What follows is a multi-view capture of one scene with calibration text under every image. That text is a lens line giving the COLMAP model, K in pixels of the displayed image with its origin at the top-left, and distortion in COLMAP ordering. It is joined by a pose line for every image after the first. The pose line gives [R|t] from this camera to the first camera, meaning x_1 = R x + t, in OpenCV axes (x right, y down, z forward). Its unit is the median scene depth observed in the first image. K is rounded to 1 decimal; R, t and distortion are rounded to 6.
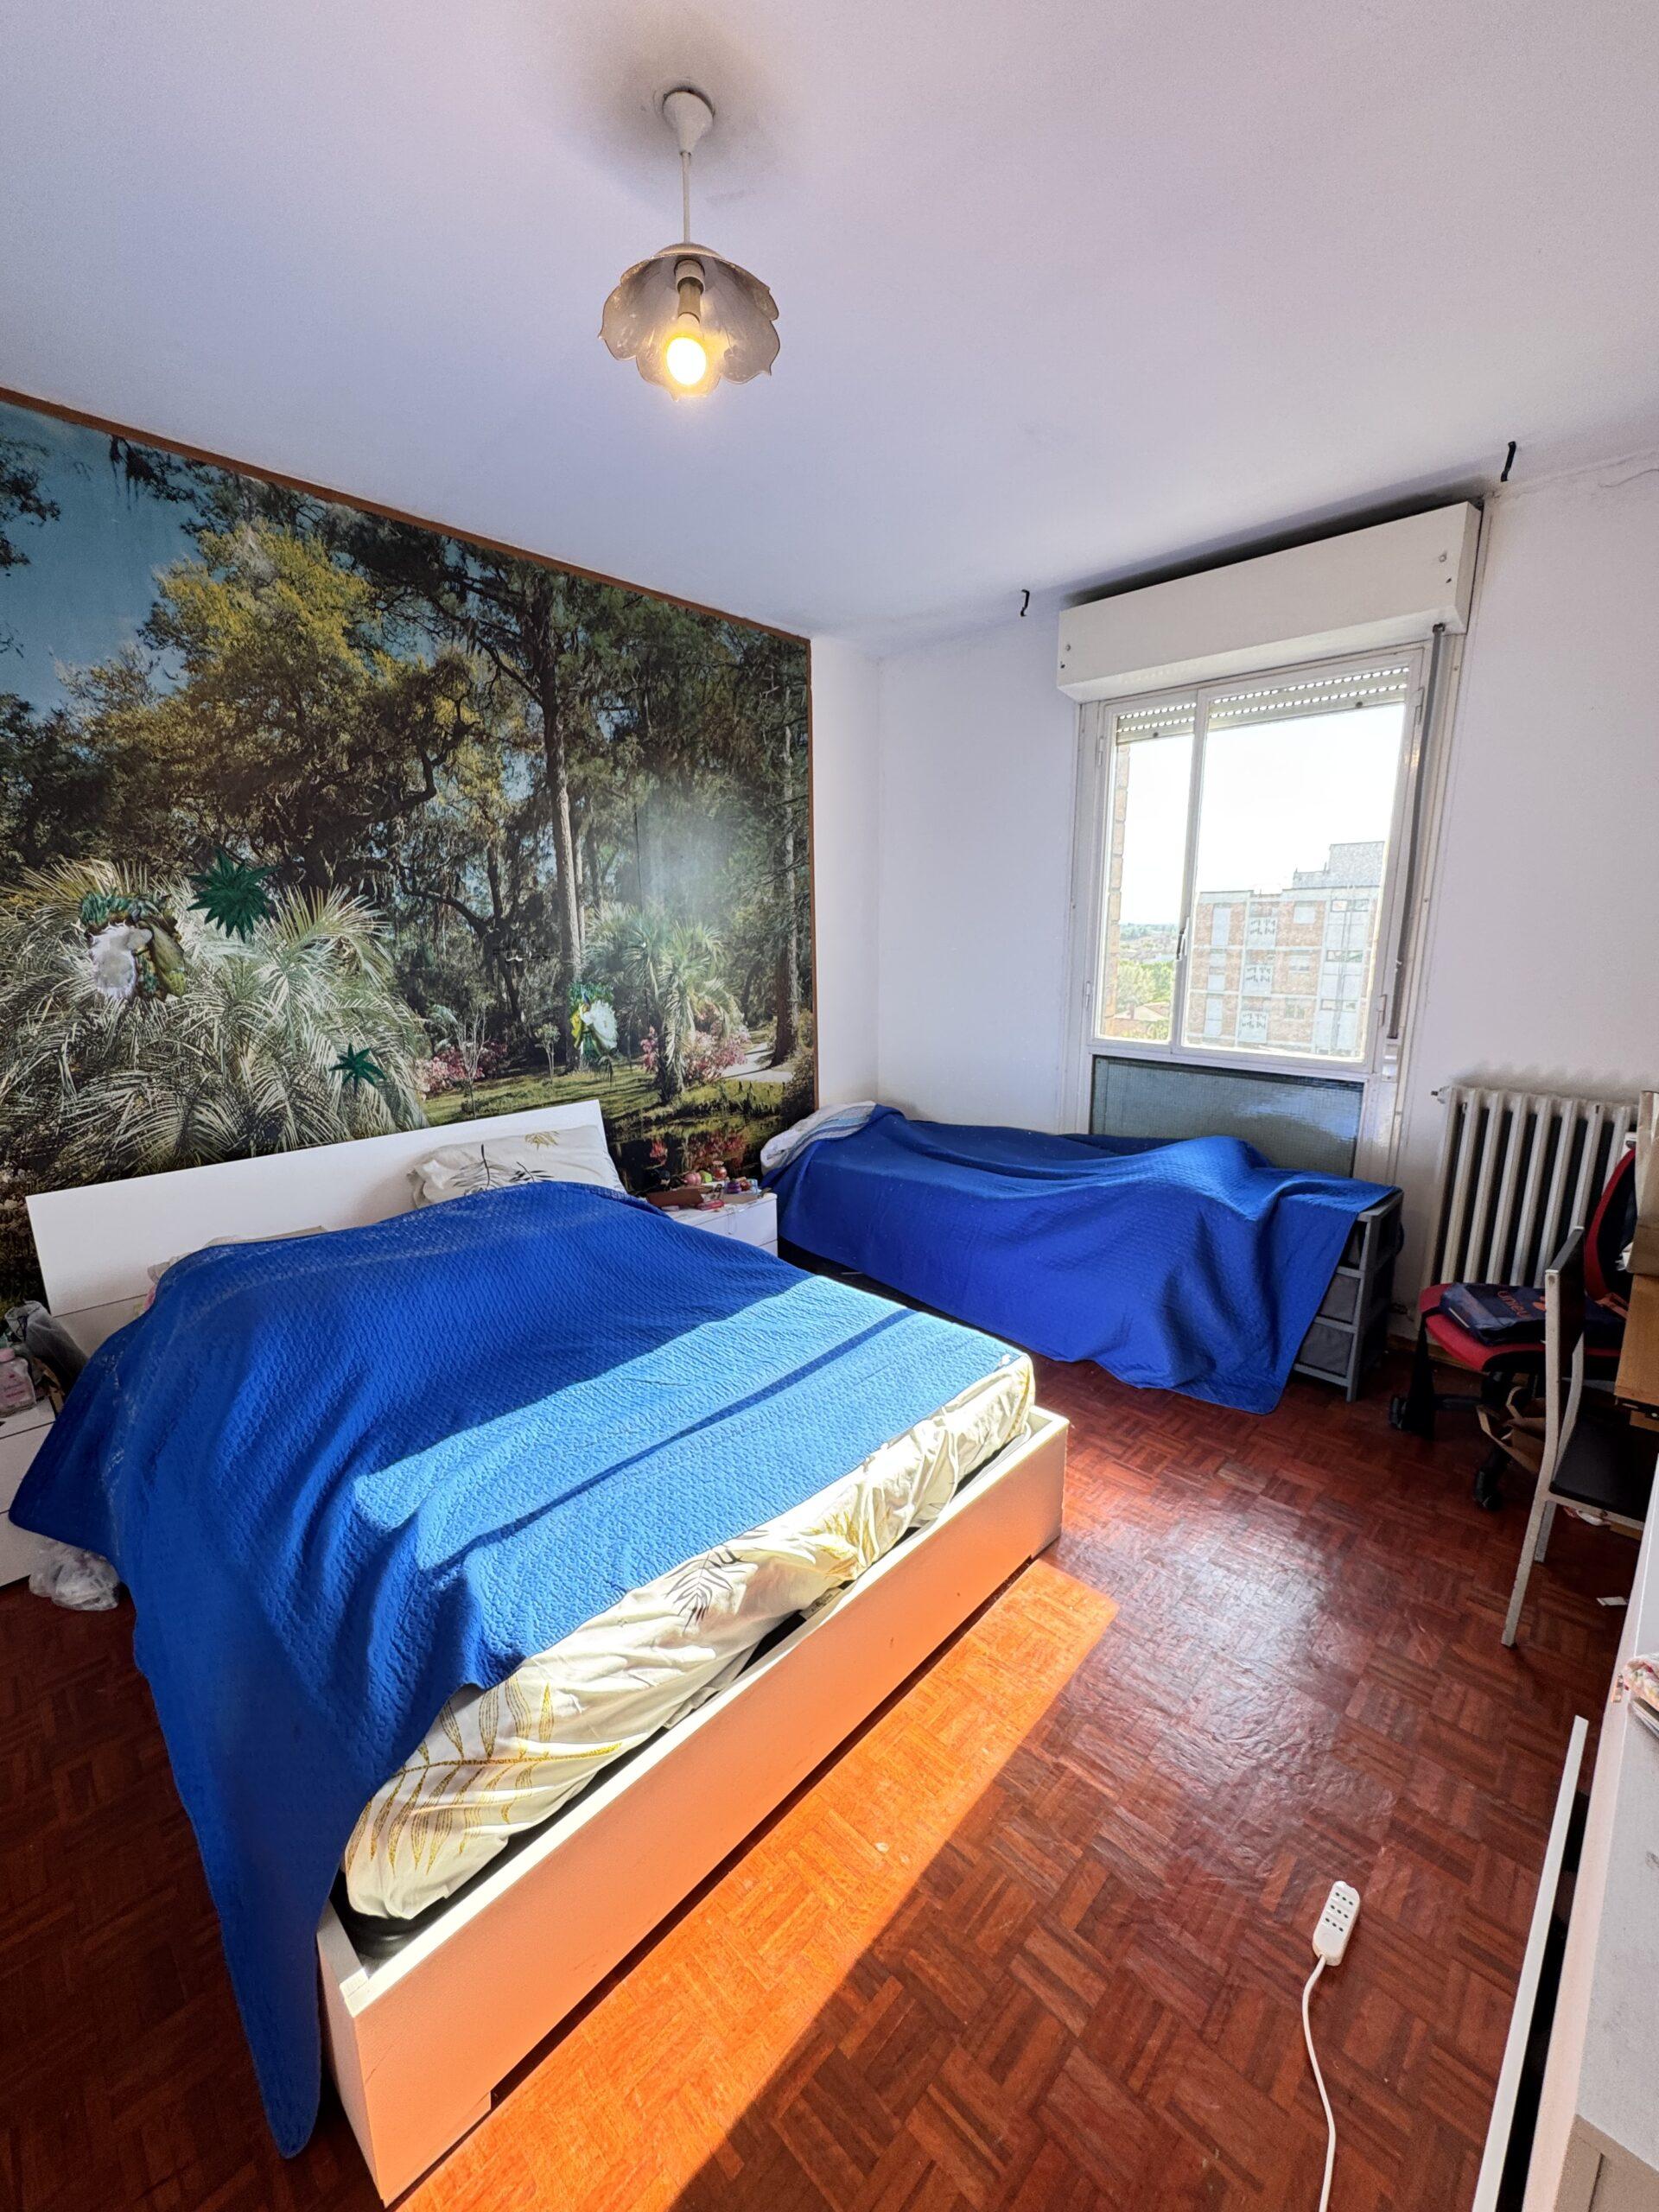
lens RADIAL K [[878.9, 0, 829.2], [0, 878.9, 1107.6], [0, 0, 1]] dist [-0.006692, 0.001244]
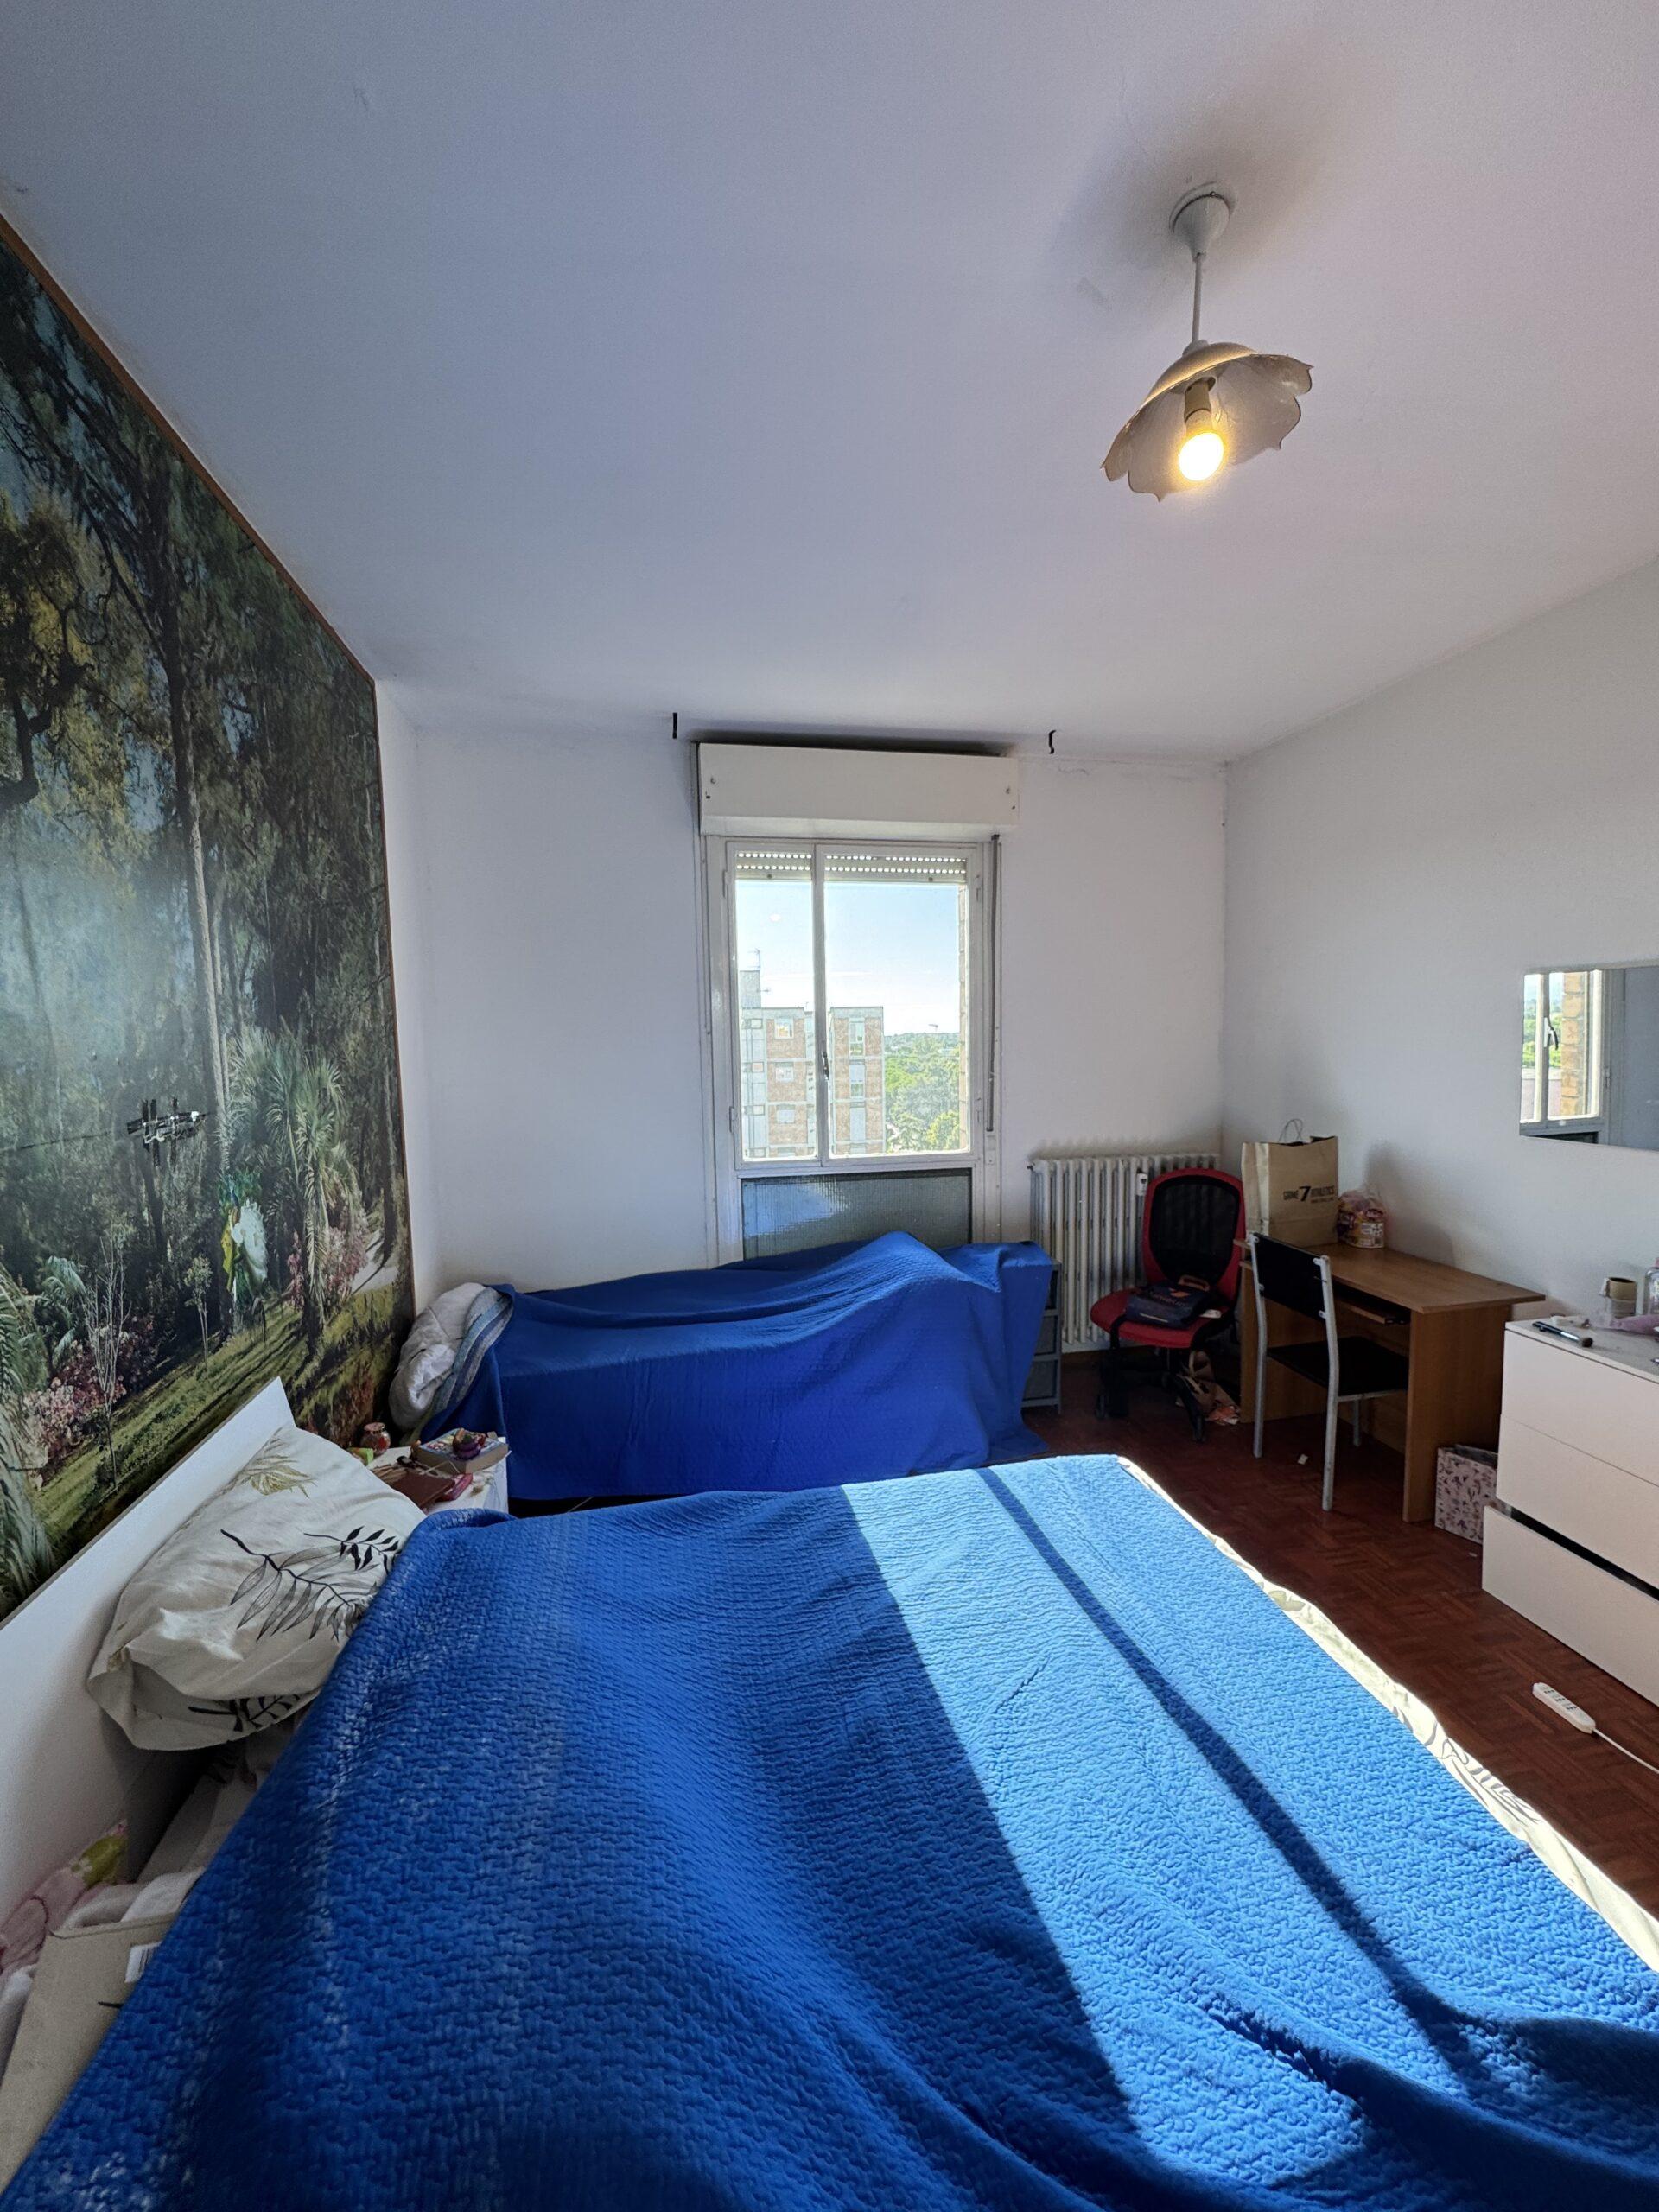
lens RADIAL K [[878.9, 0, 832.7], [0, 878.9, 1107.3], [0, 0, 1]] dist [-0.006692, 0.001244]
pose [[0.578846, -0.071206, 0.812322, -0.528745], [0.181502, 0.982441, -0.043217, -0.093913], [-0.794980, 0.172454, 0.581606, 0.396694]]
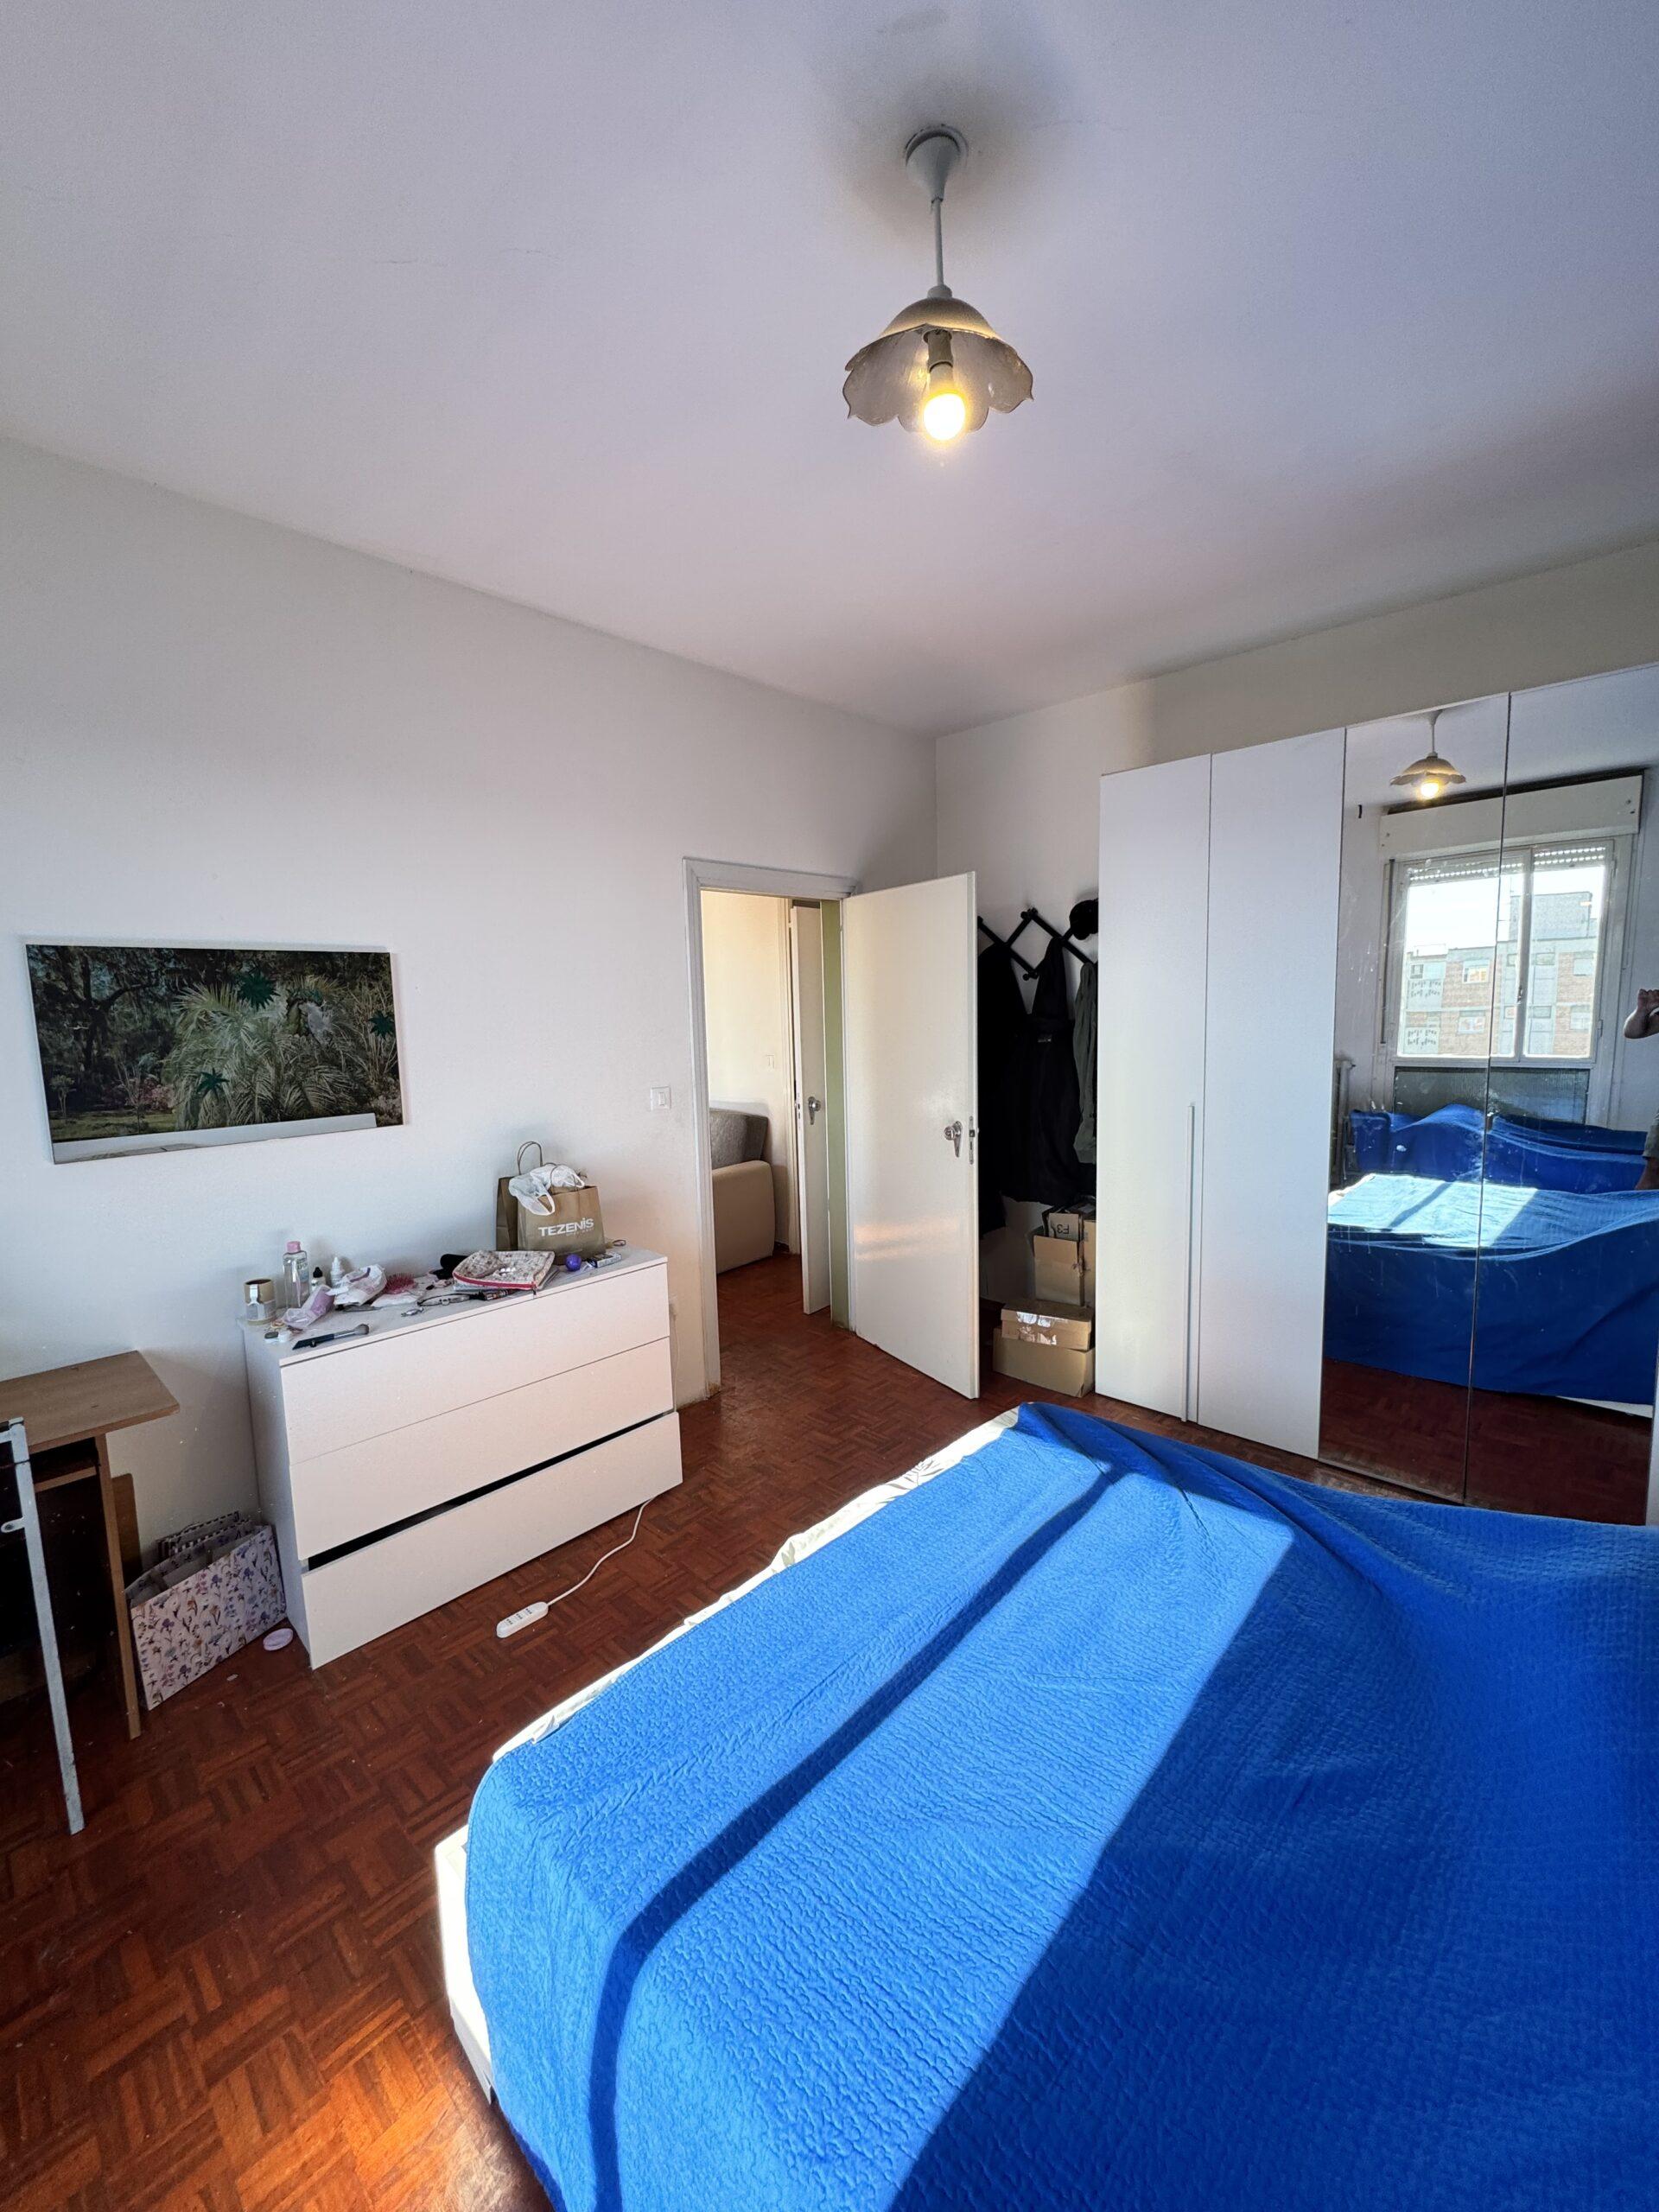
lens RADIAL K [[878.9, 0, 832.3], [0, 878.9, 1109.7], [0, 0, 1]] dist [-0.006692, 0.001244]
pose [[-0.999508, 0.031133, -0.003728, -0.012166], [0.028286, 0.946562, 0.321280, -0.199579], [0.013531, 0.321016, -0.946977, 0.939958]]
